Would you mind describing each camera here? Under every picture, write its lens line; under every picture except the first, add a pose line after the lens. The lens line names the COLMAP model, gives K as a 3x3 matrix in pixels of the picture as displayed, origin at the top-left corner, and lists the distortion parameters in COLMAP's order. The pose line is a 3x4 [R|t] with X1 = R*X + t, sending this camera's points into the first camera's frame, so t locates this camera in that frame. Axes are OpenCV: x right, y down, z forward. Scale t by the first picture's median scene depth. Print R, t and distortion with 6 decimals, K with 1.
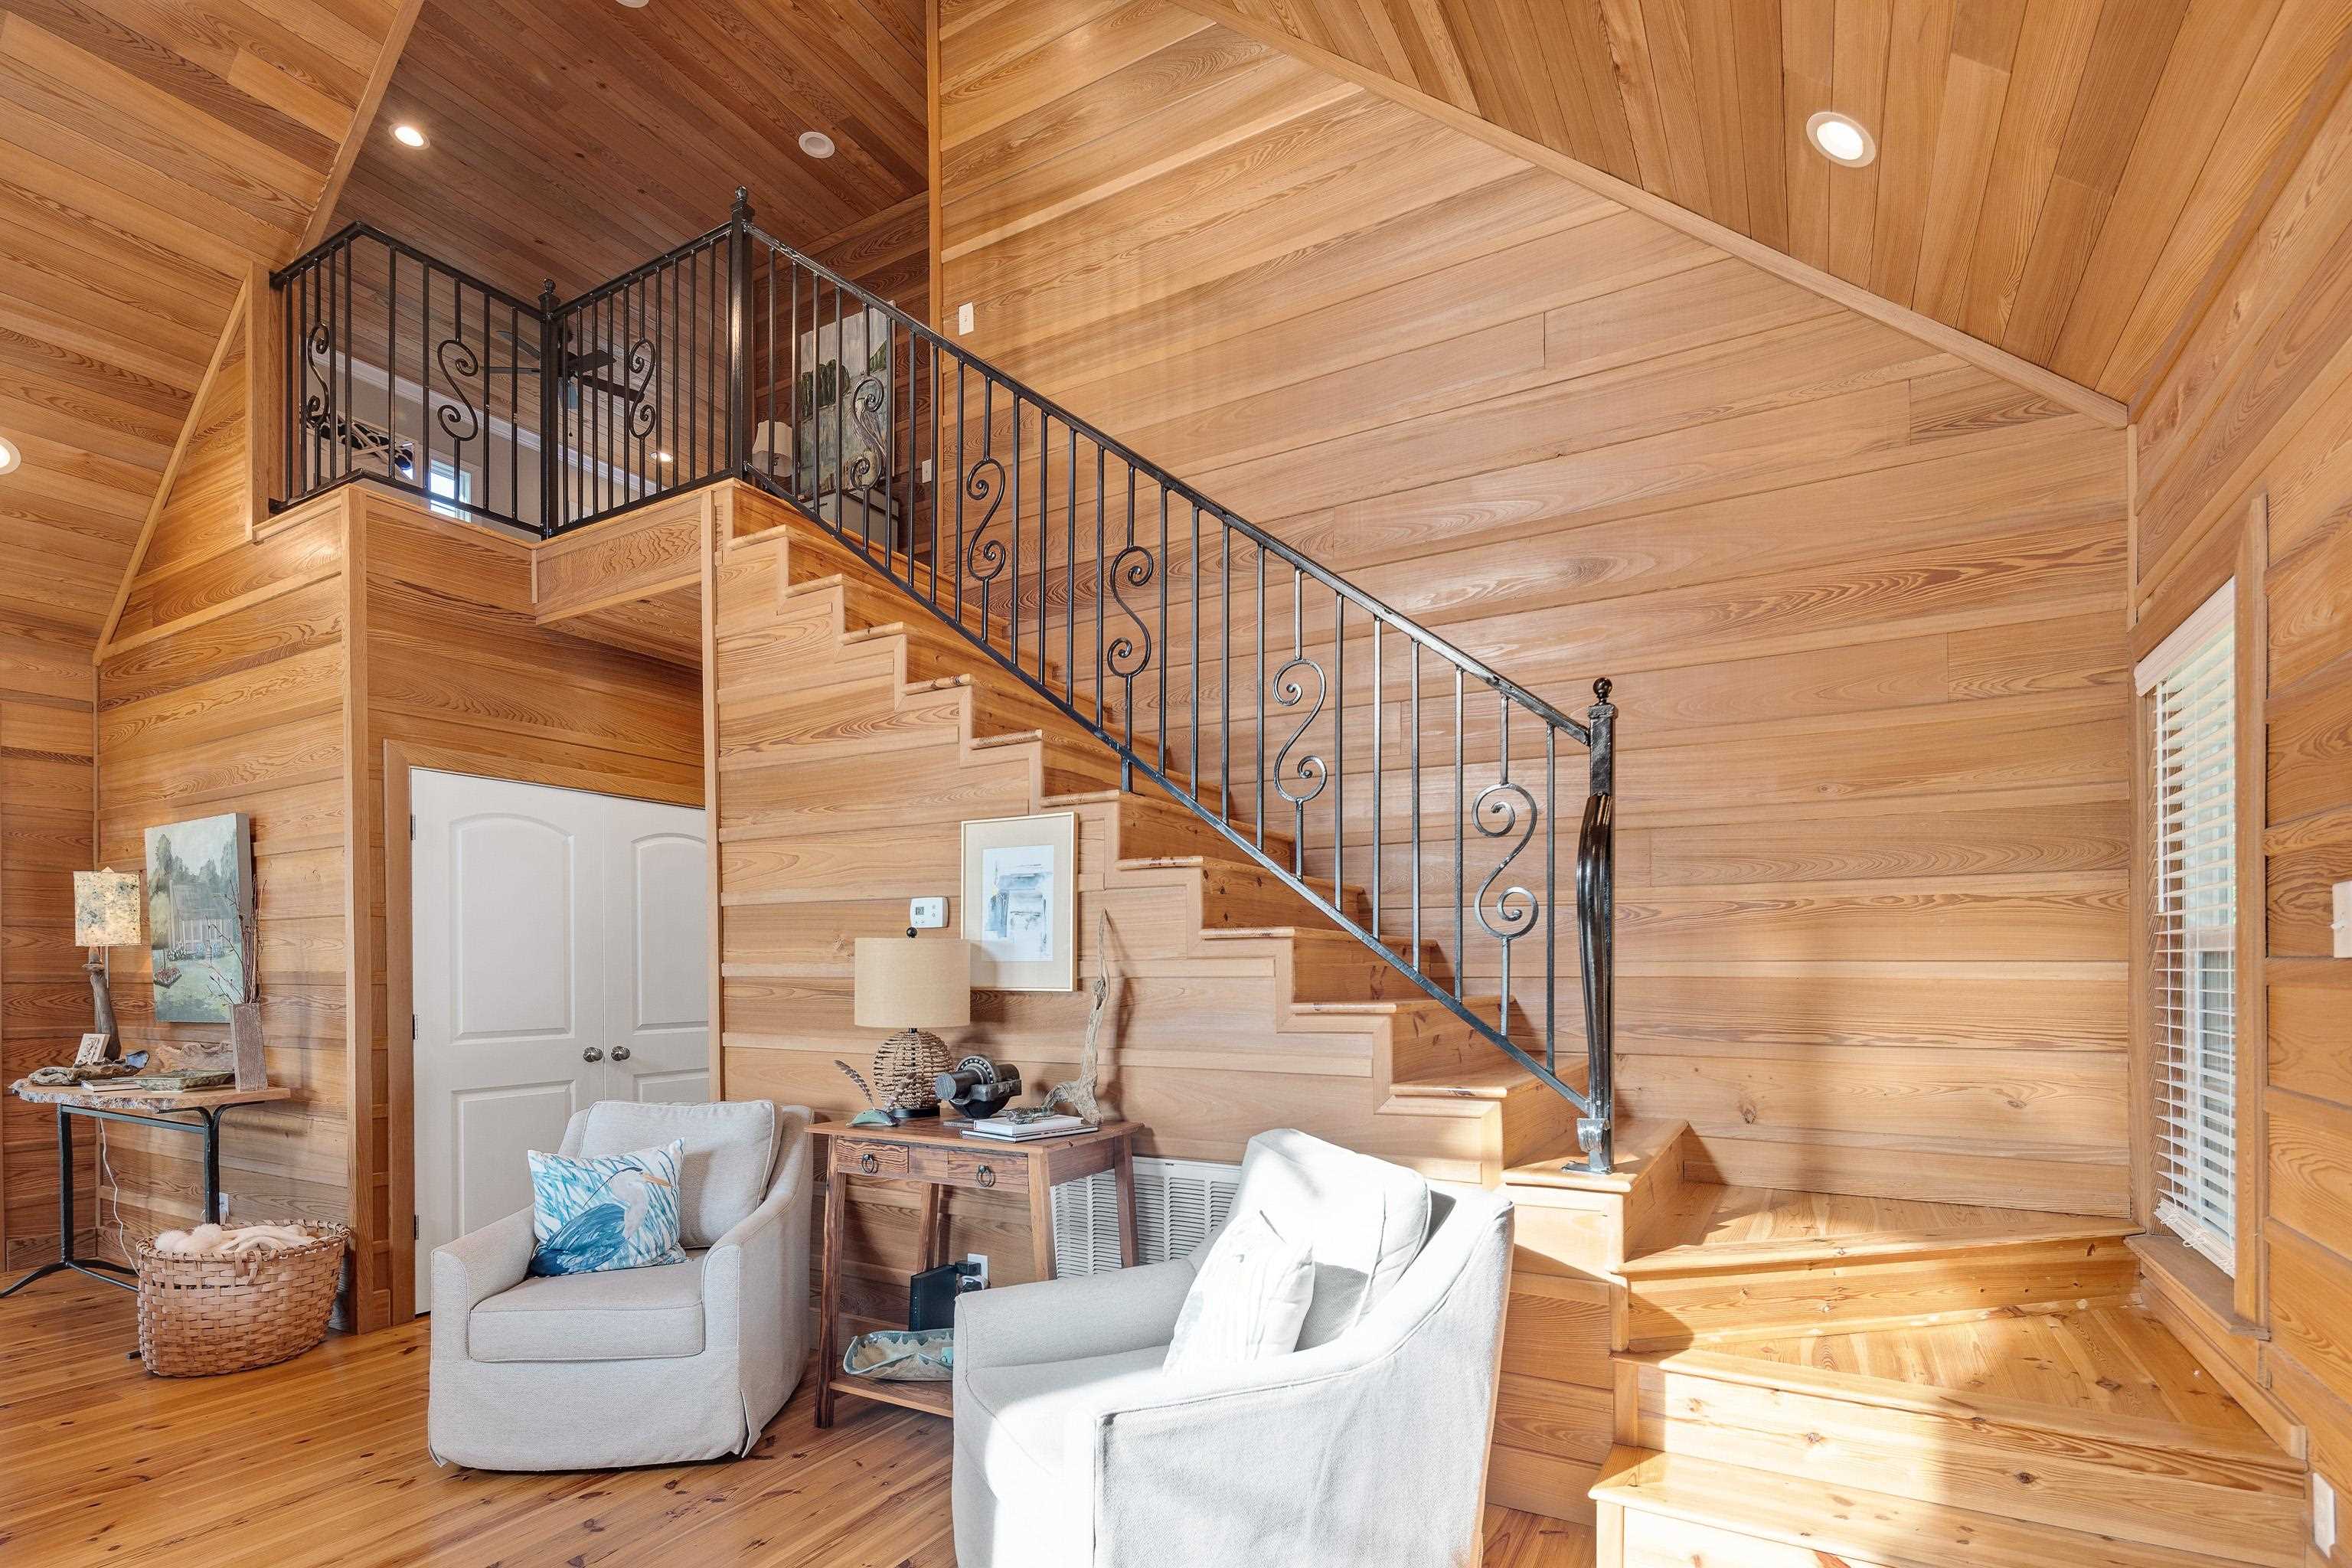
lens RADIAL K [[1134.4, 0, 1162.2], [0, 1134.4, 971.5], [0, 0, 1]] dist [0.006513, -0.004621]
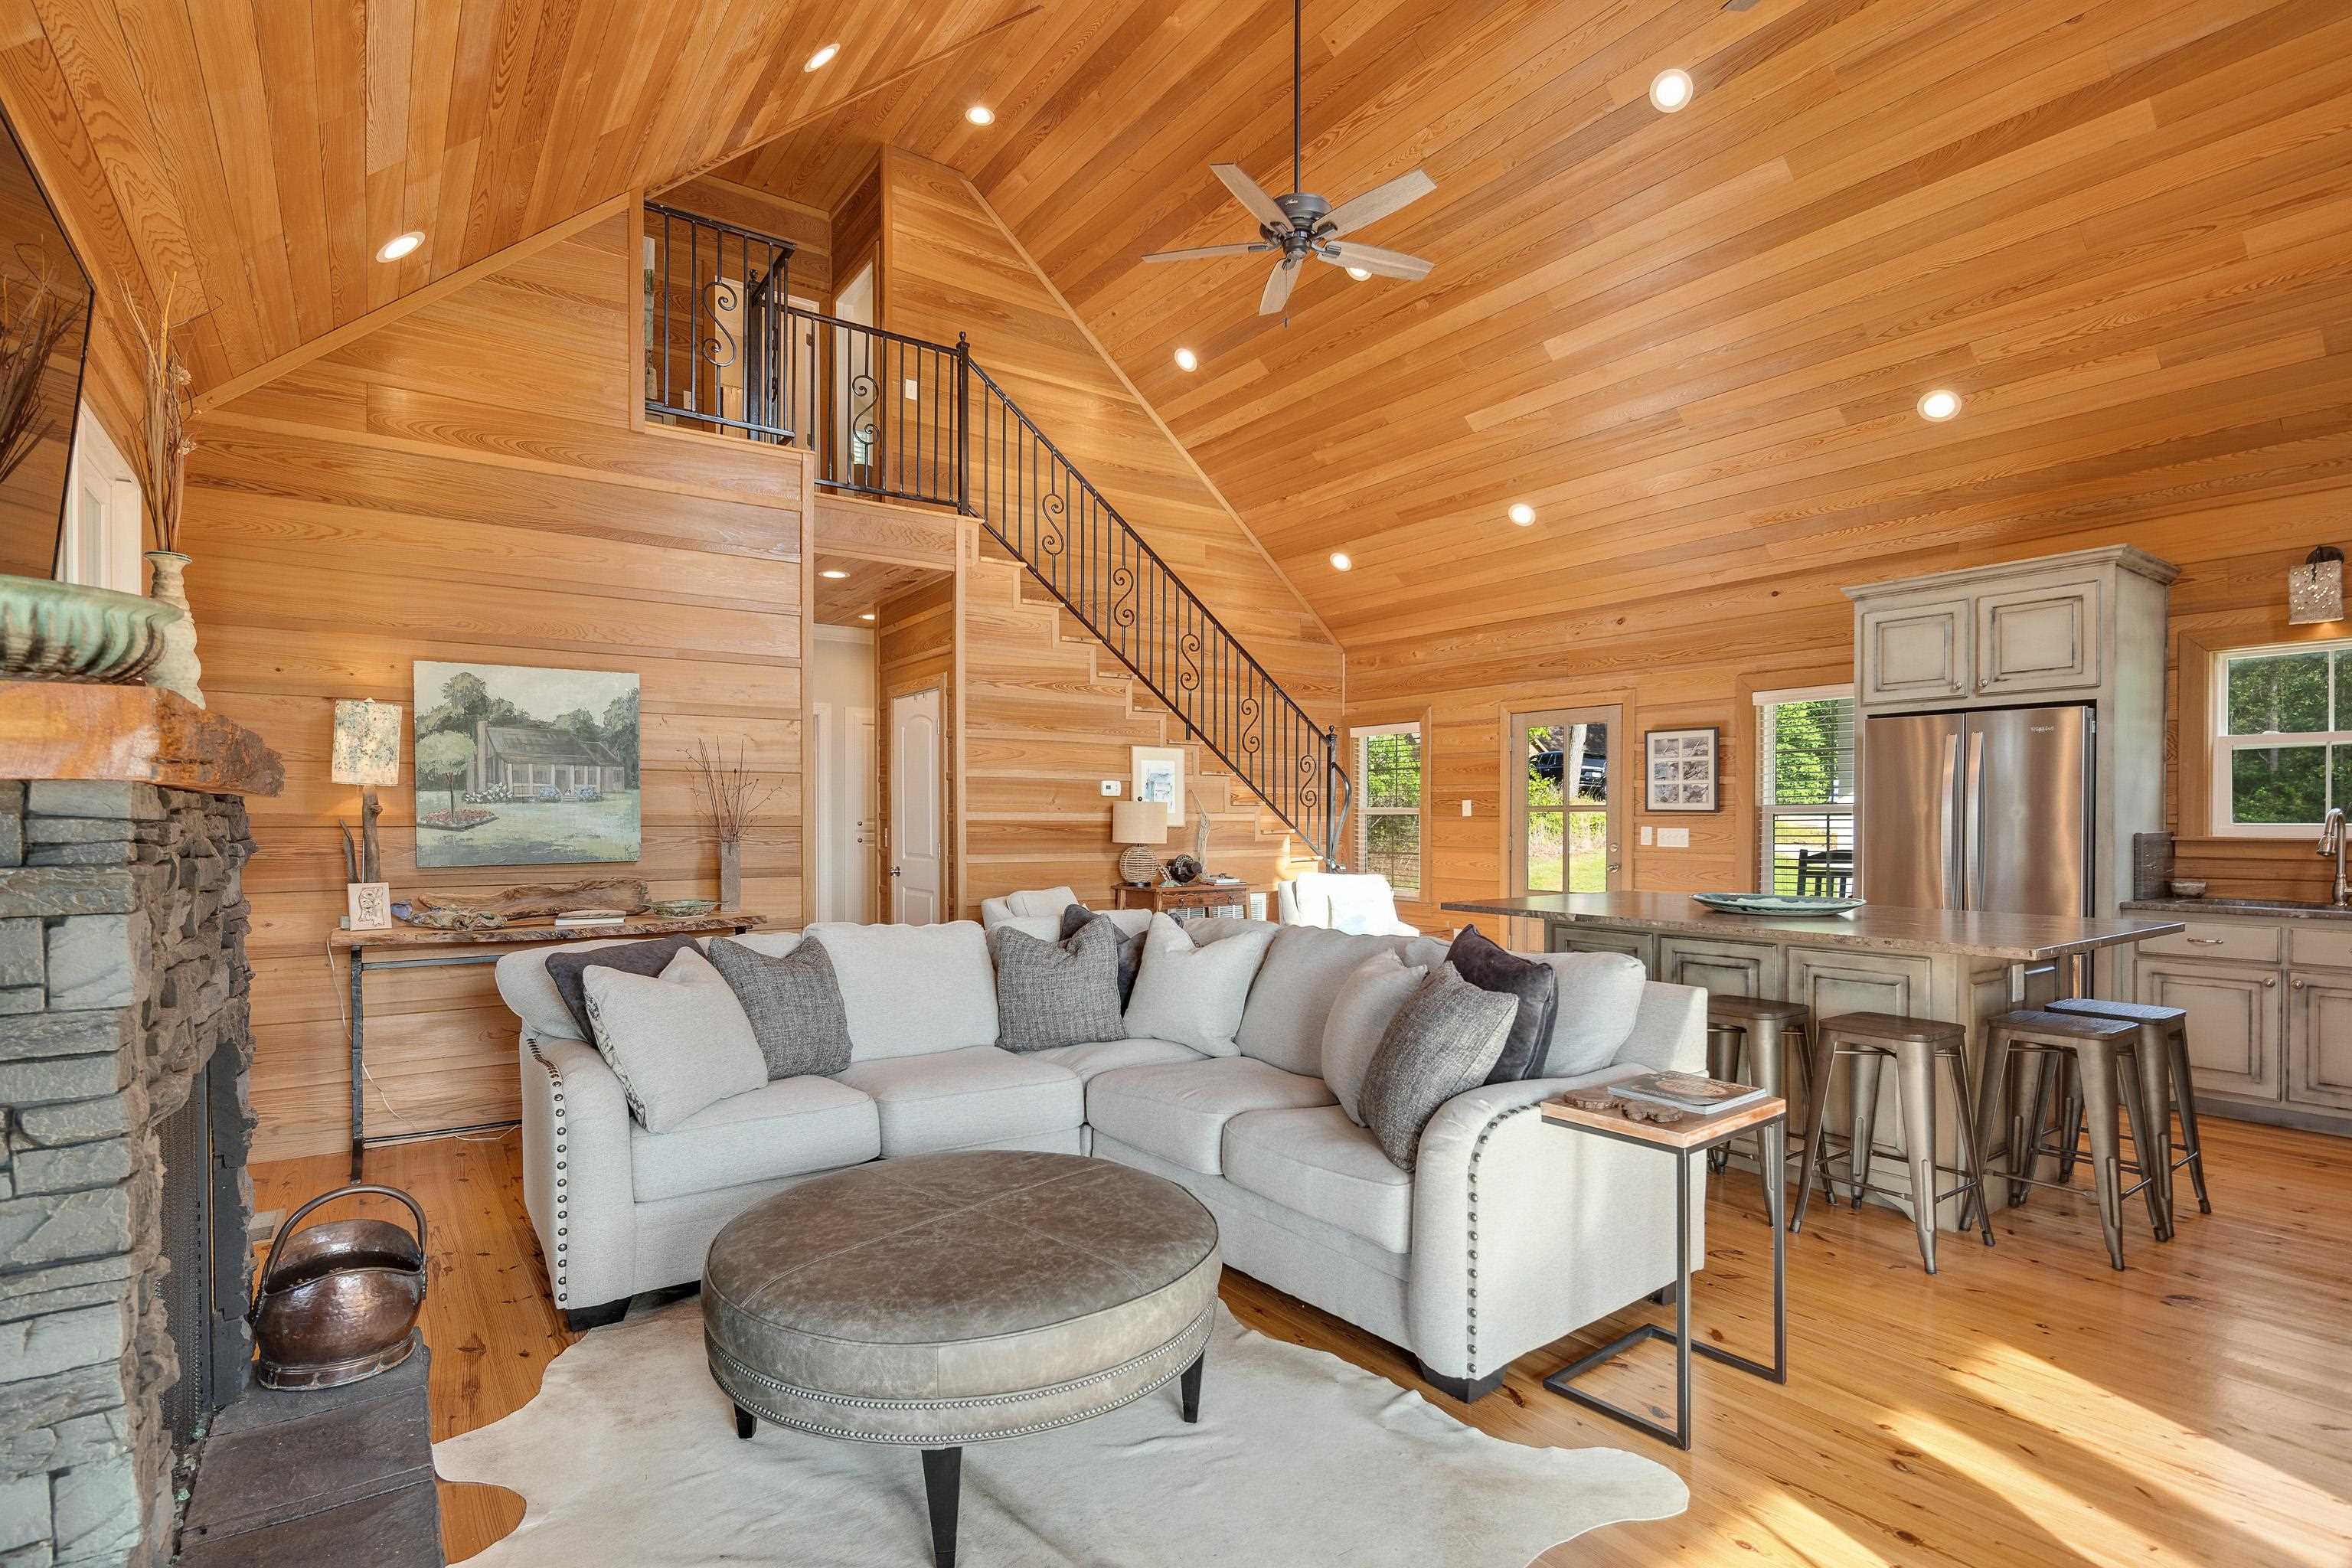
lens RADIAL K [[1134.4, 0, 1167.9], [0, 1134.4, 821.8], [0, 0, 1]] dist [0.006513, -0.004621]
pose [[0.417473, 0.000551, 0.908689, -1.877231], [0.000820, 0.999999, -0.000983, 0.008769], [-0.908689, 0.001155, 0.417473, 0.068053]]
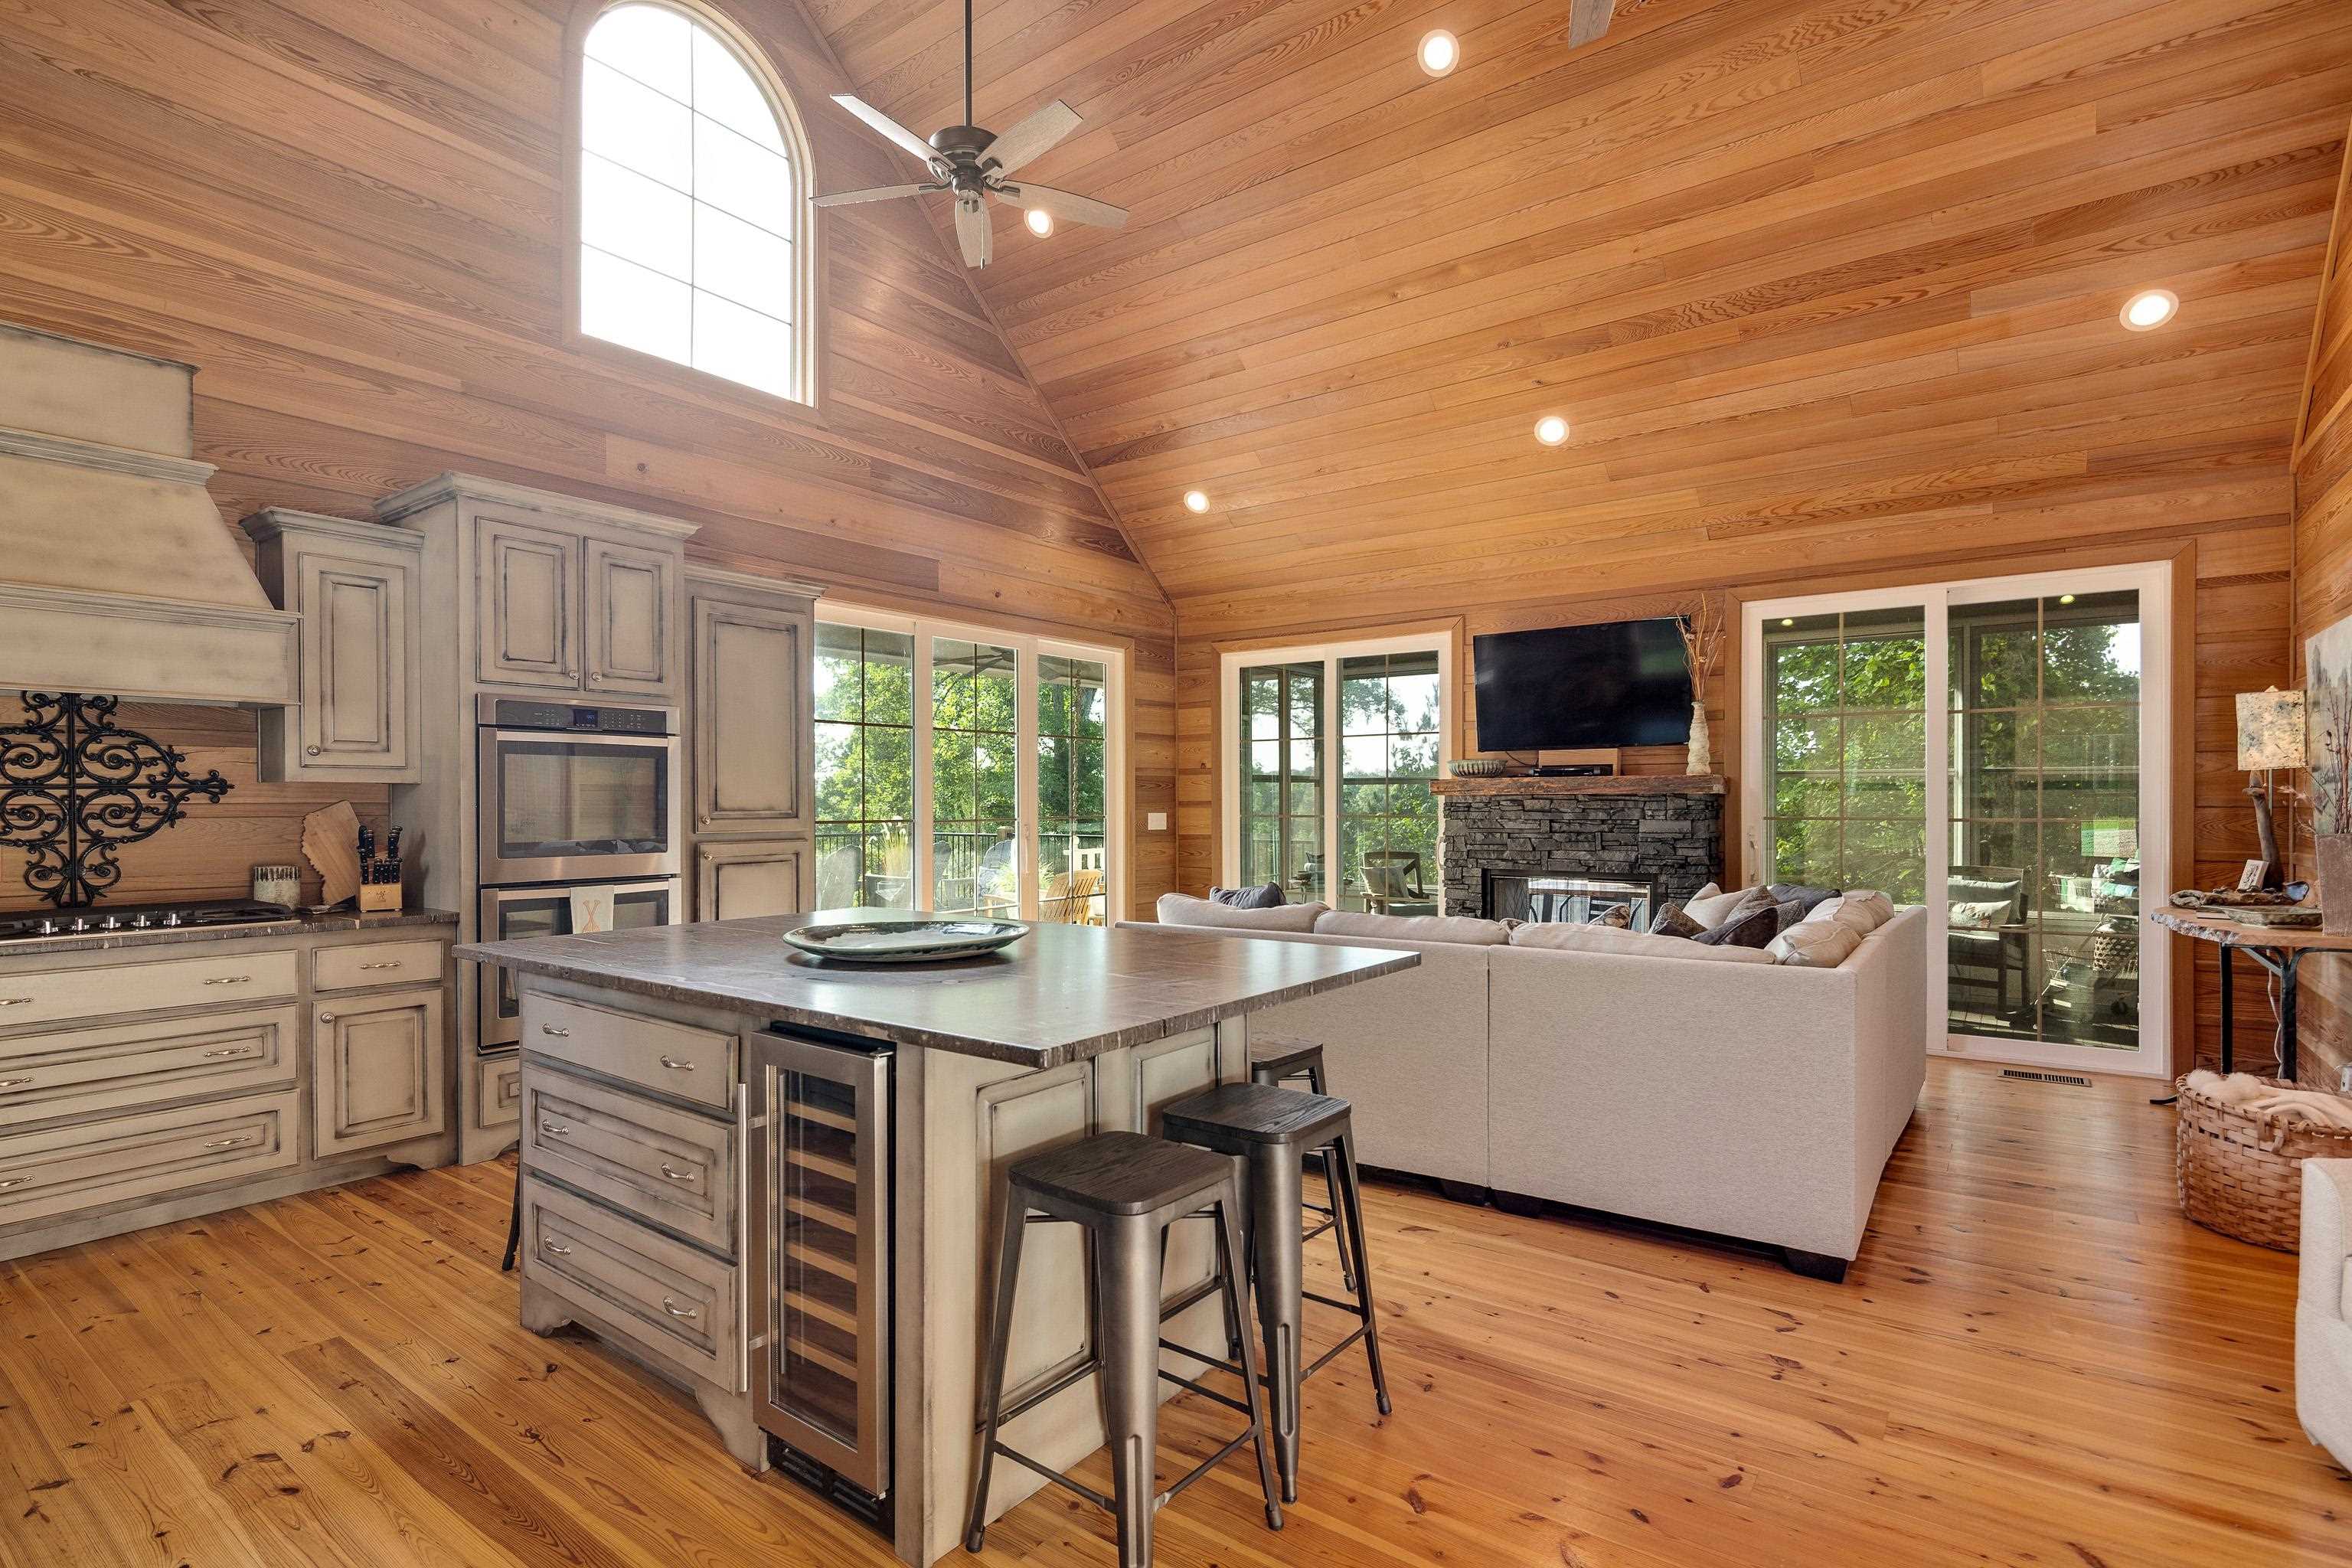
lens RADIAL K [[1134.4, 0, 1167.2], [0, 1134.4, 807.0], [0, 0, 1]] dist [0.006513, -0.004621]
pose [[-0.116071, 0.008204, -0.993207, 0.159752], [0.002317, 0.999965, 0.007989, -0.000785], [0.993238, -0.001374, -0.116086, 0.244078]]
